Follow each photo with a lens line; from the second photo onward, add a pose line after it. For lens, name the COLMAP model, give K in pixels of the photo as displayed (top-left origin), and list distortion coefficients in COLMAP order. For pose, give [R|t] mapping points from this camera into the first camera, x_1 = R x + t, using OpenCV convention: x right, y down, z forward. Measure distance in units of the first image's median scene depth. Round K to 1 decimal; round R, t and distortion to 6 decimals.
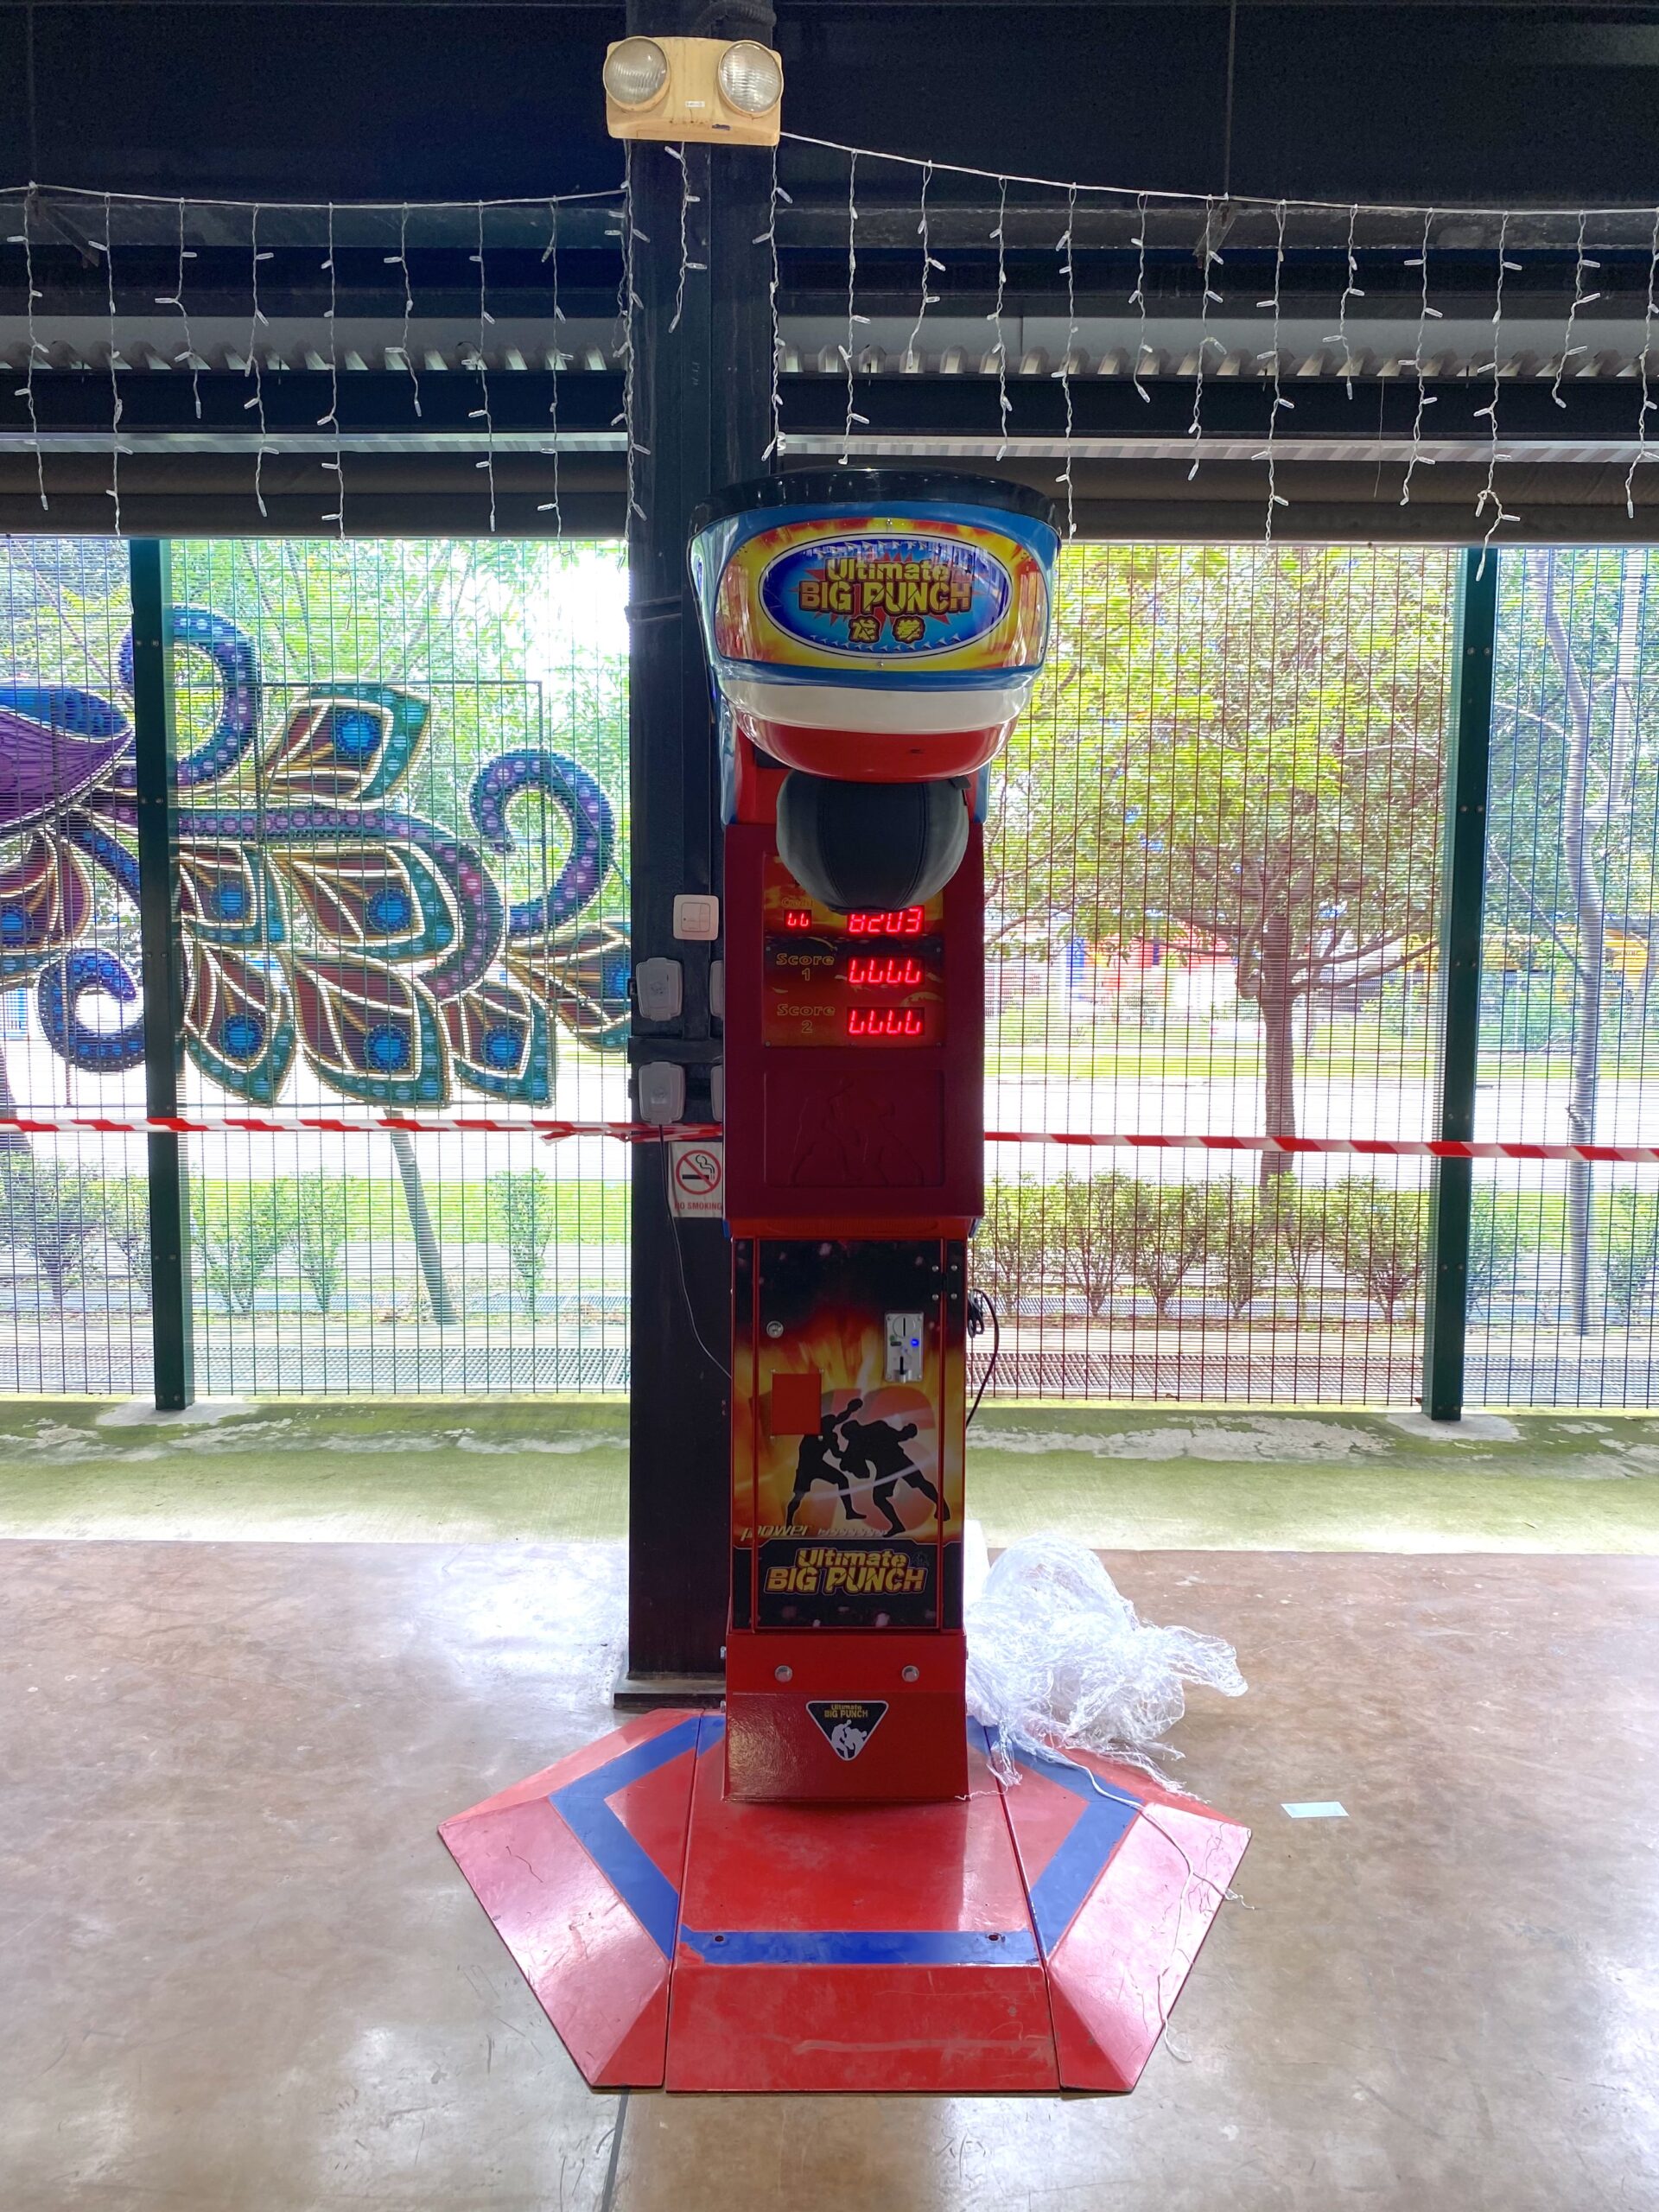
lens RADIAL K [[1685.0, 0, 828.9], [0, 1685.0, 1109.6], [0, 0, 1]] dist [0.035189, -0.024824]
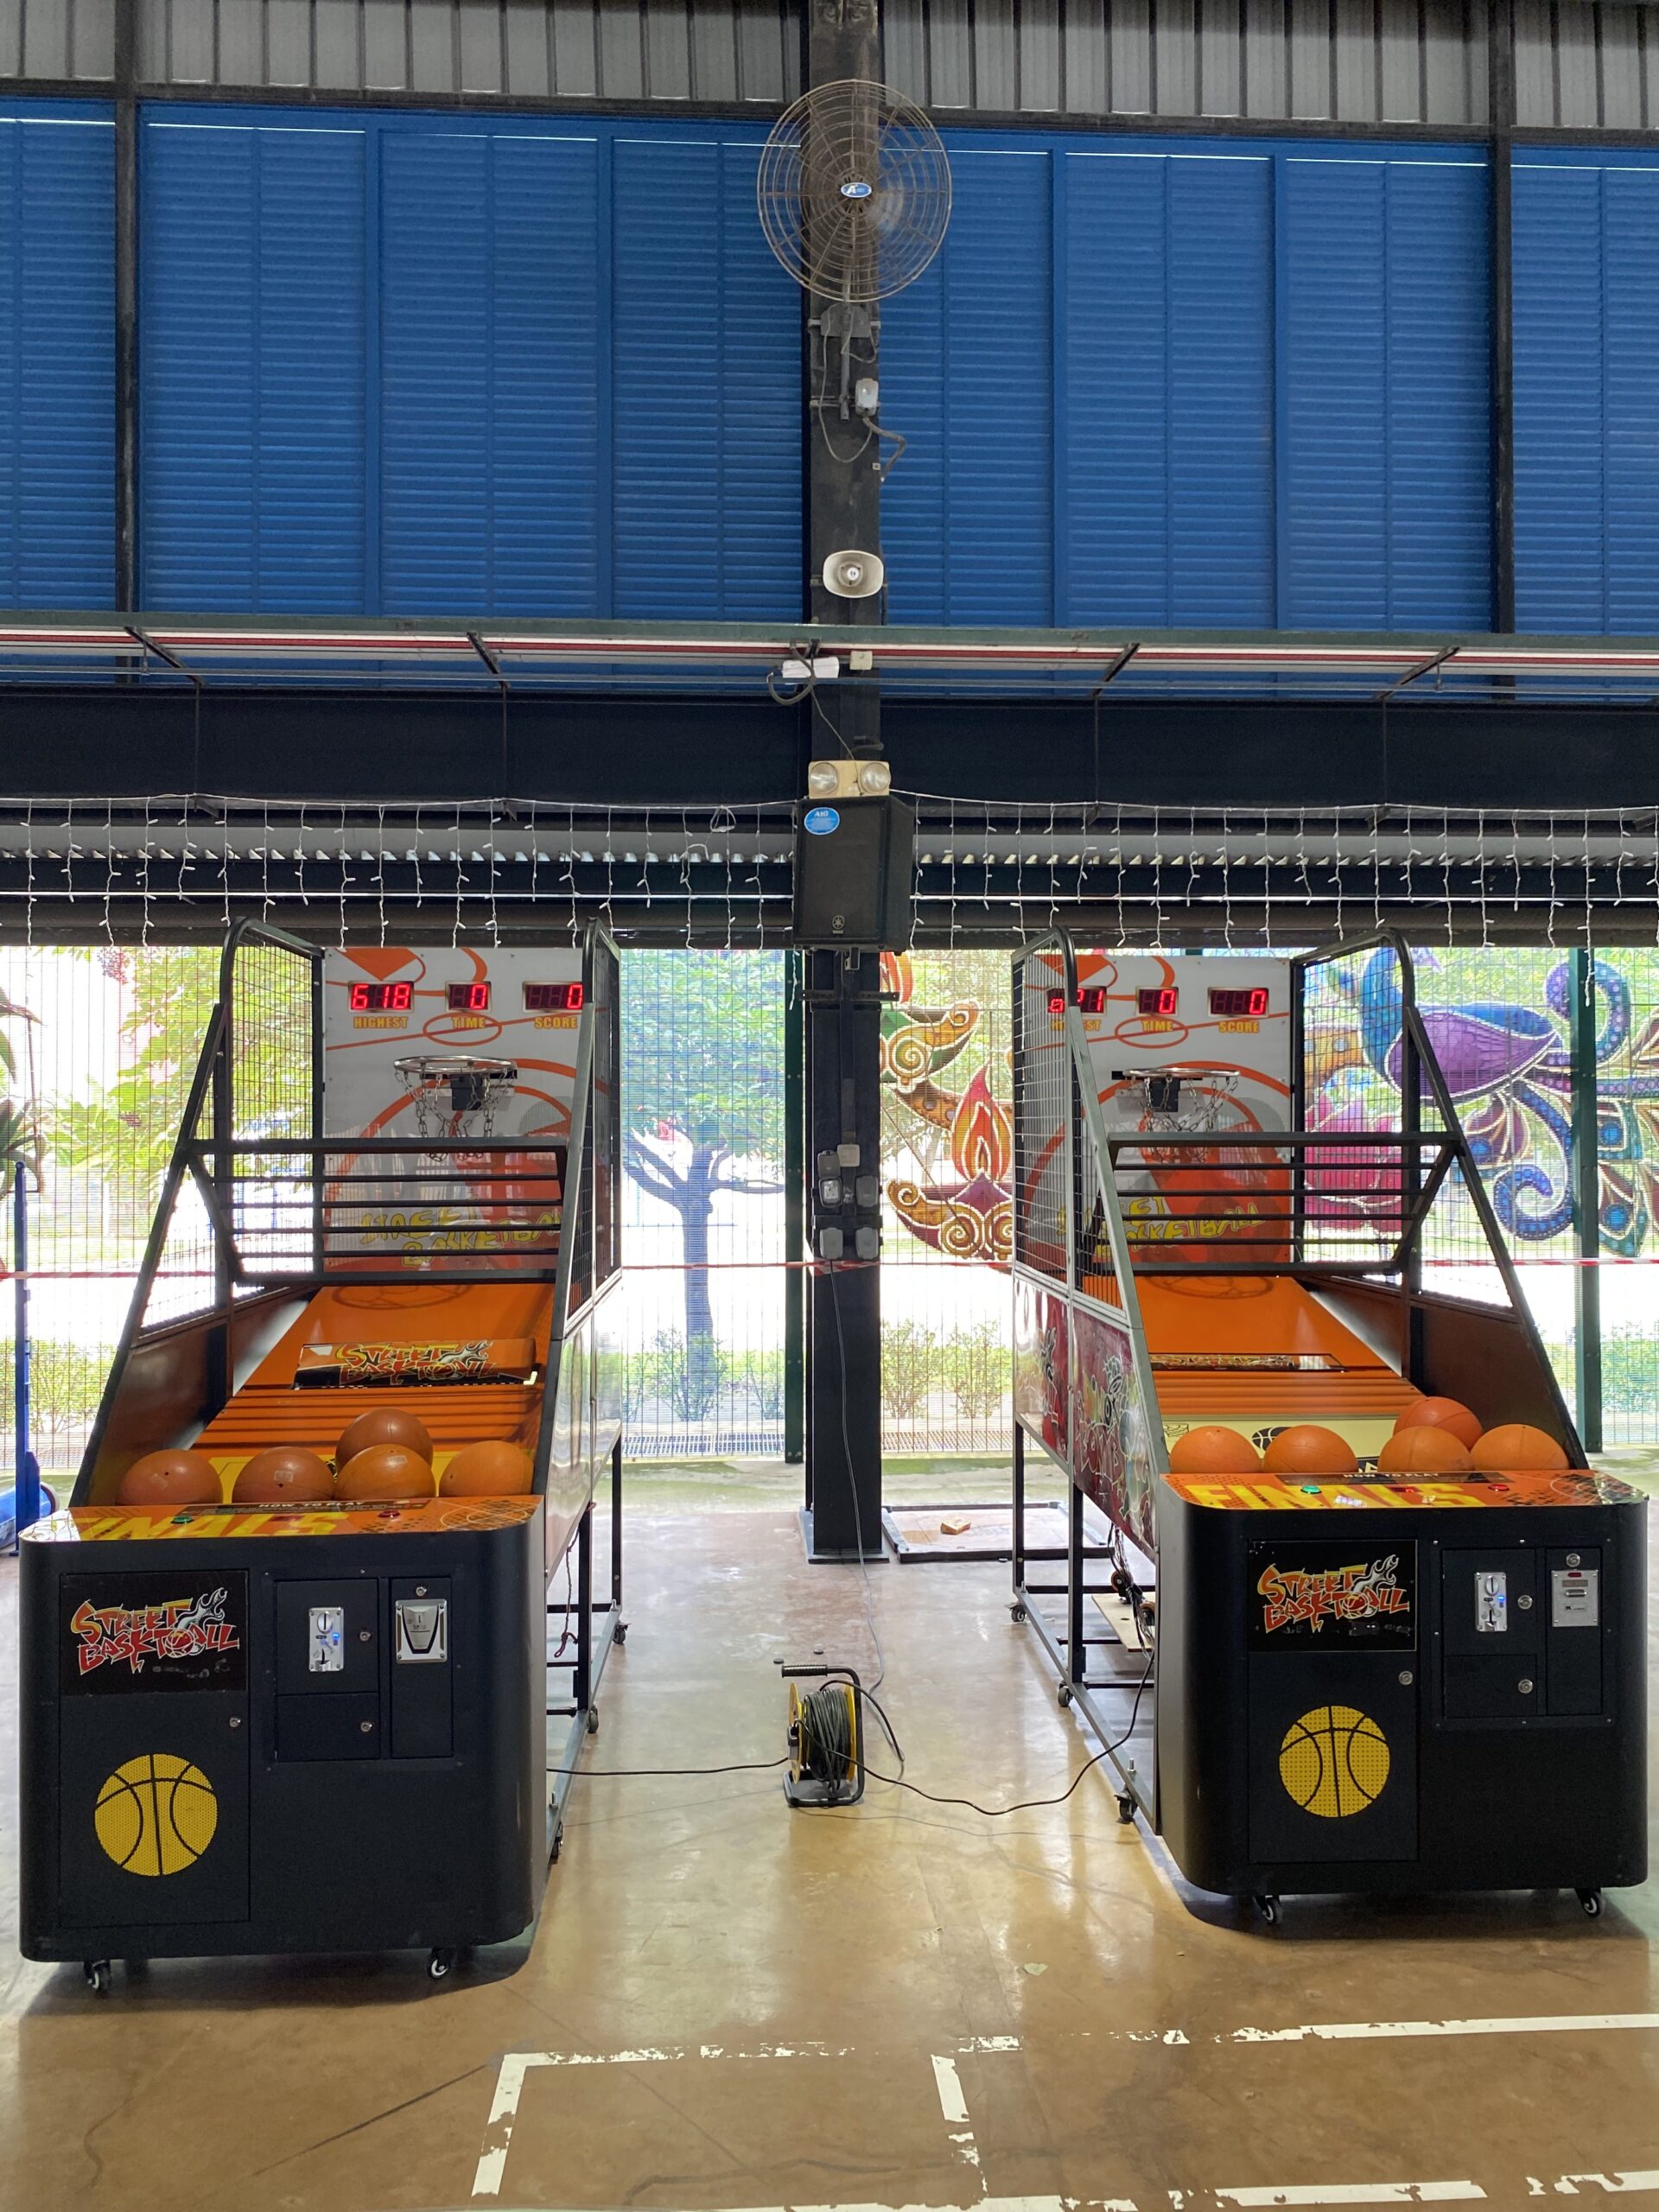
lens RADIAL K [[1685.0, 0, 829.3], [0, 1685.0, 1110.1], [0, 0, 1]] dist [0.035189, -0.024824]
pose [[0.998194, -0.006017, 0.059776, -1.202640], [0.012299, 0.994366, -0.105285, 0.015983], [-0.058806, 0.105830, 0.992644, -0.577692]]
